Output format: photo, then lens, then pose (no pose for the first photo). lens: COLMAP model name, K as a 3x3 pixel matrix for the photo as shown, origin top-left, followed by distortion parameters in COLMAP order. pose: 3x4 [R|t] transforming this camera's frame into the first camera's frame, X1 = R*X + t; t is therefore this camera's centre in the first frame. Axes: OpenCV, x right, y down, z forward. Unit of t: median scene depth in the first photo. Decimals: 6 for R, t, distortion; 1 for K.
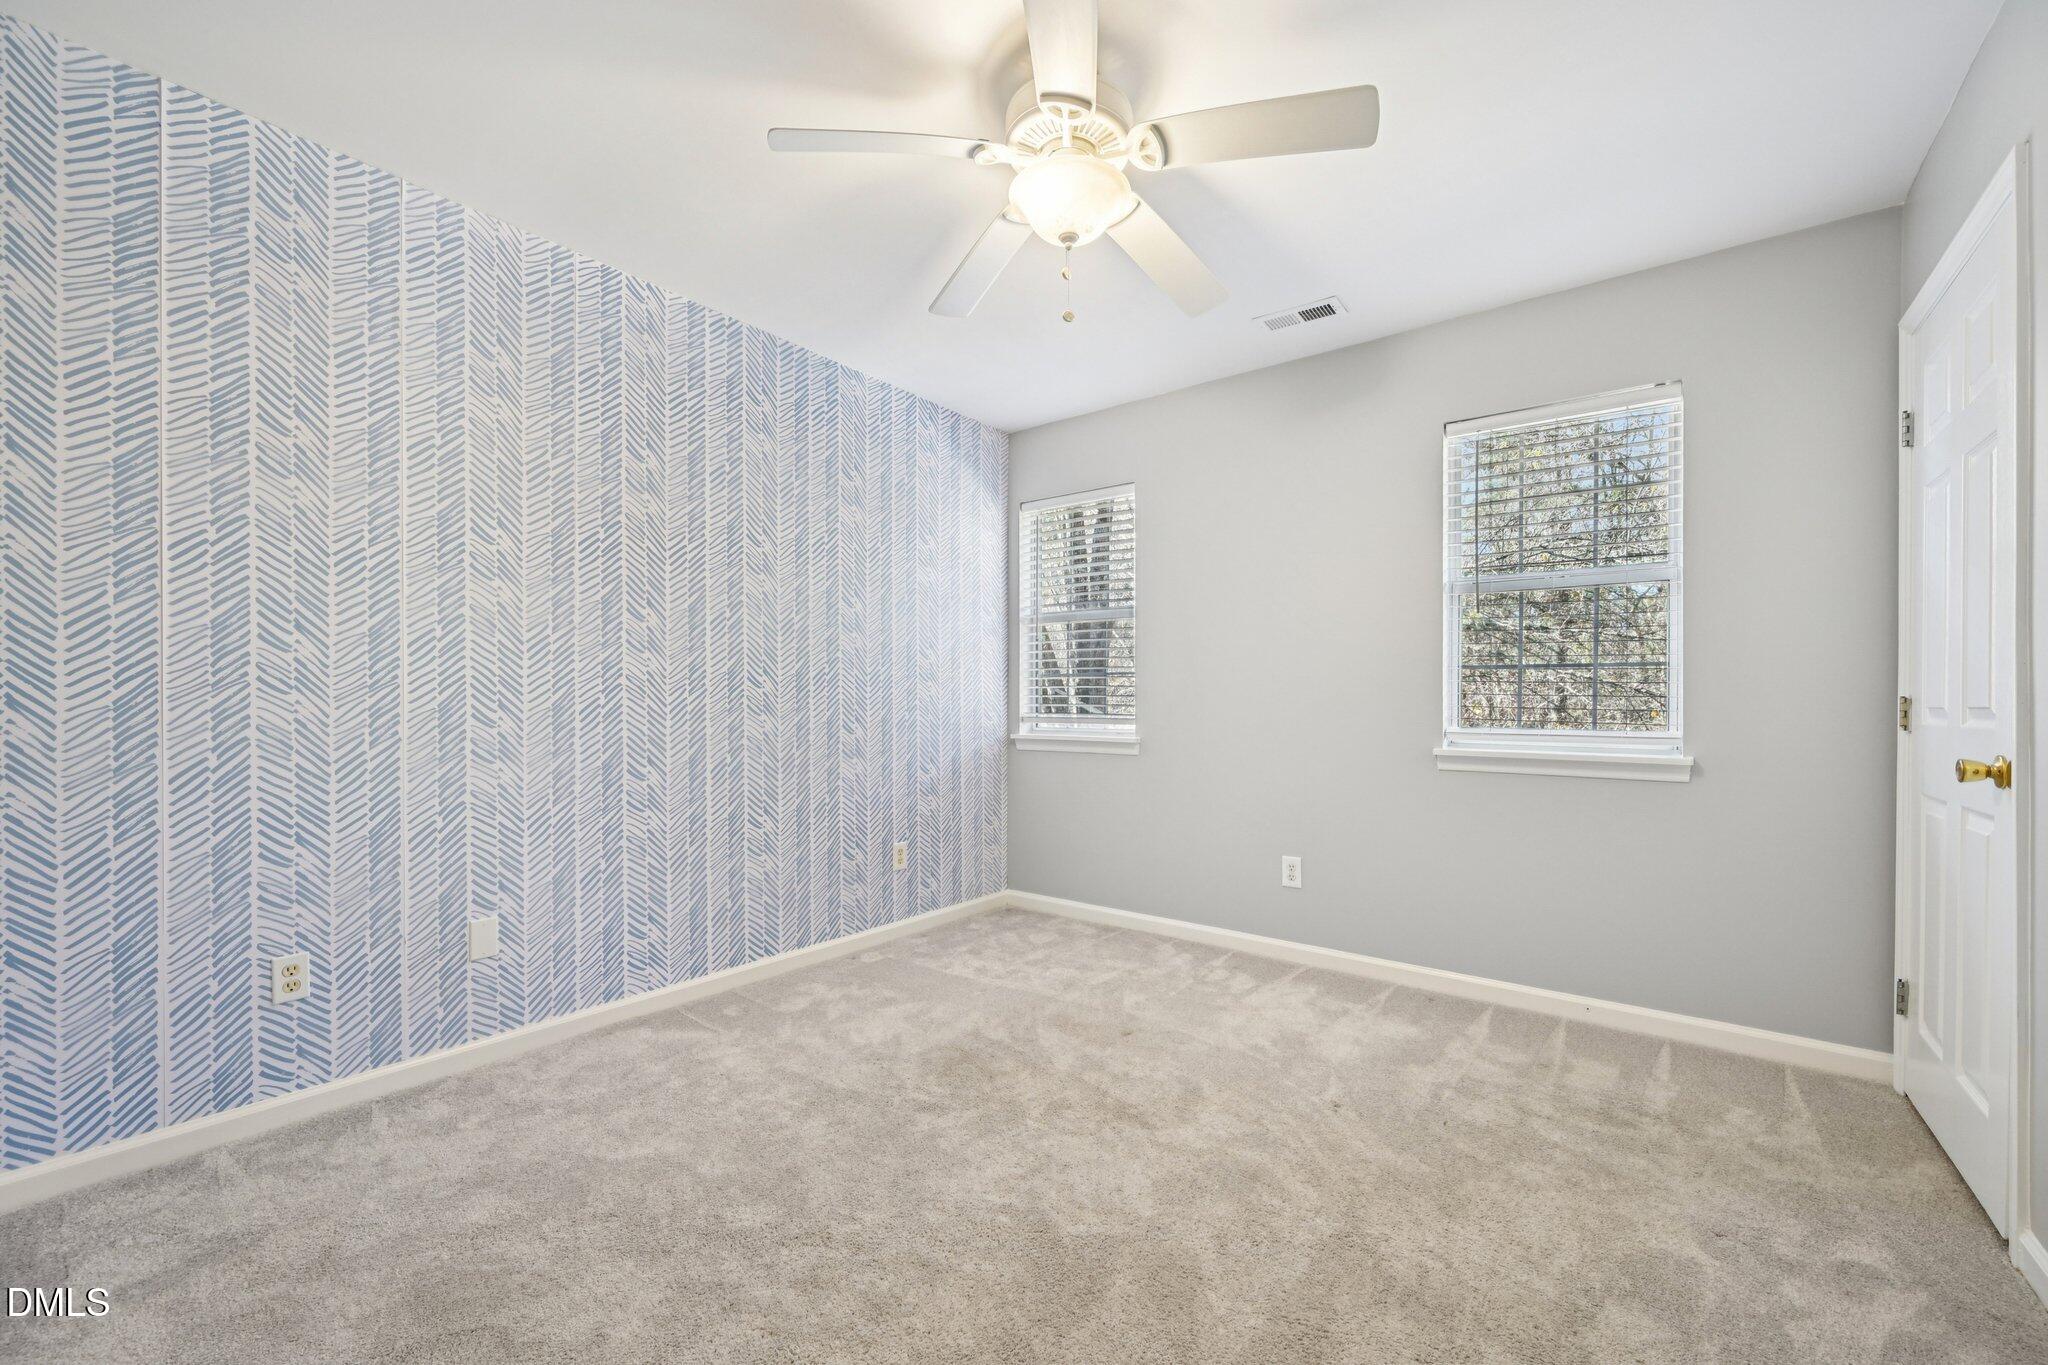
lens RADIAL K [[811.1, 0, 1028.4], [0, 811.1, 684.6], [0, 0, 1]] dist [0.007932, -0.001403]
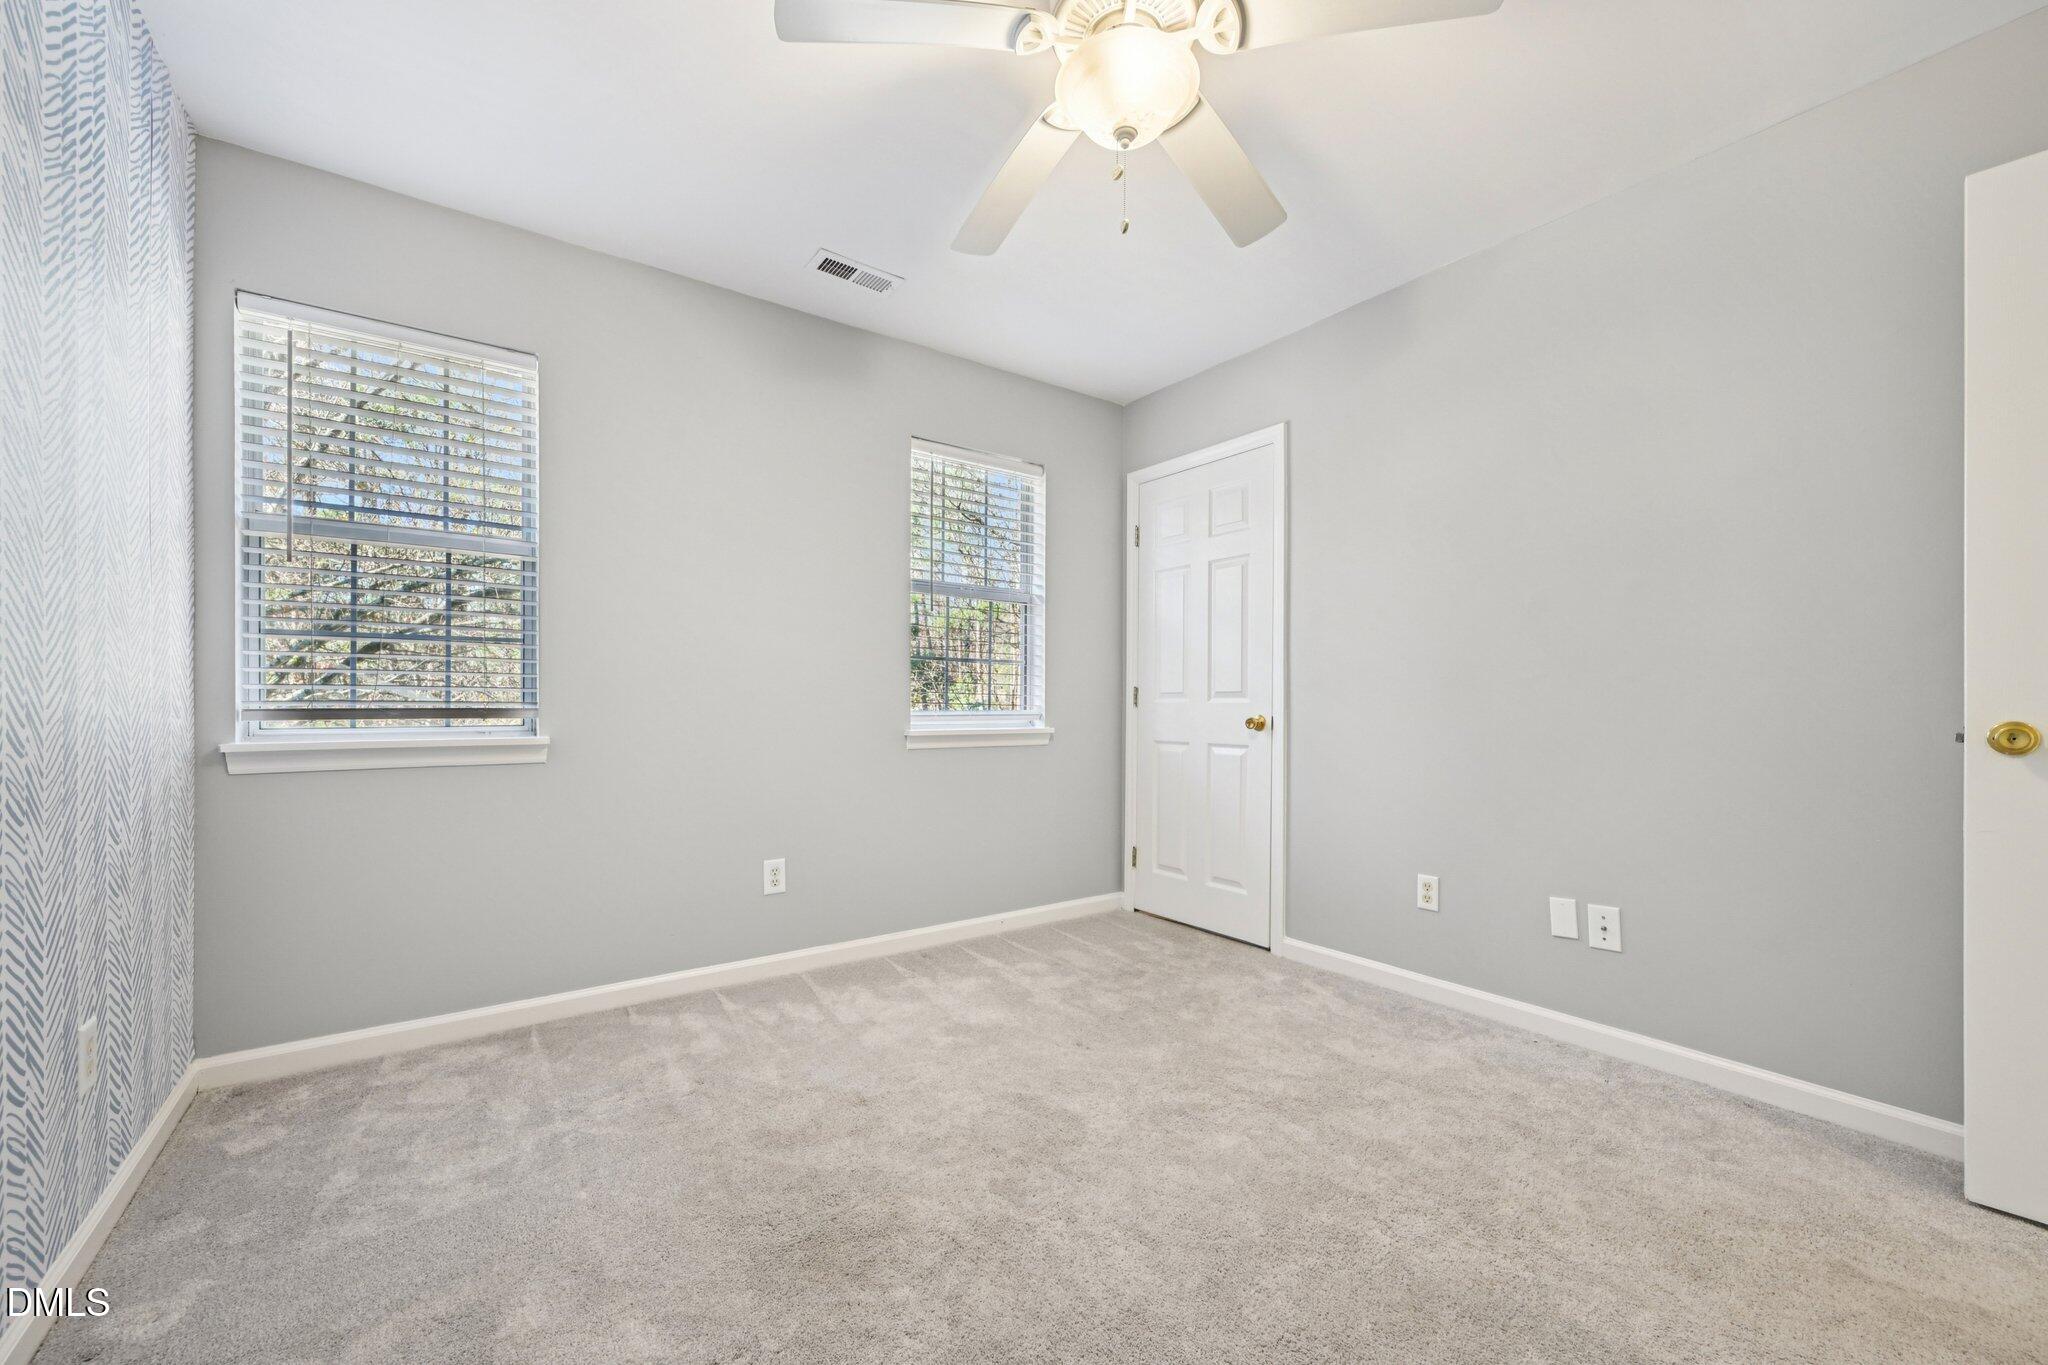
lens RADIAL K [[811.1, 0, 1025.1], [0, 811.1, 694.0], [0, 0, 1]] dist [0.007932, -0.001403]
pose [[0.281719, 0.008404, 0.959460, -0.516397], [-0.024244, 0.999705, -0.001638, 0.027756], [-0.959191, -0.022799, 0.281839, 0.552631]]
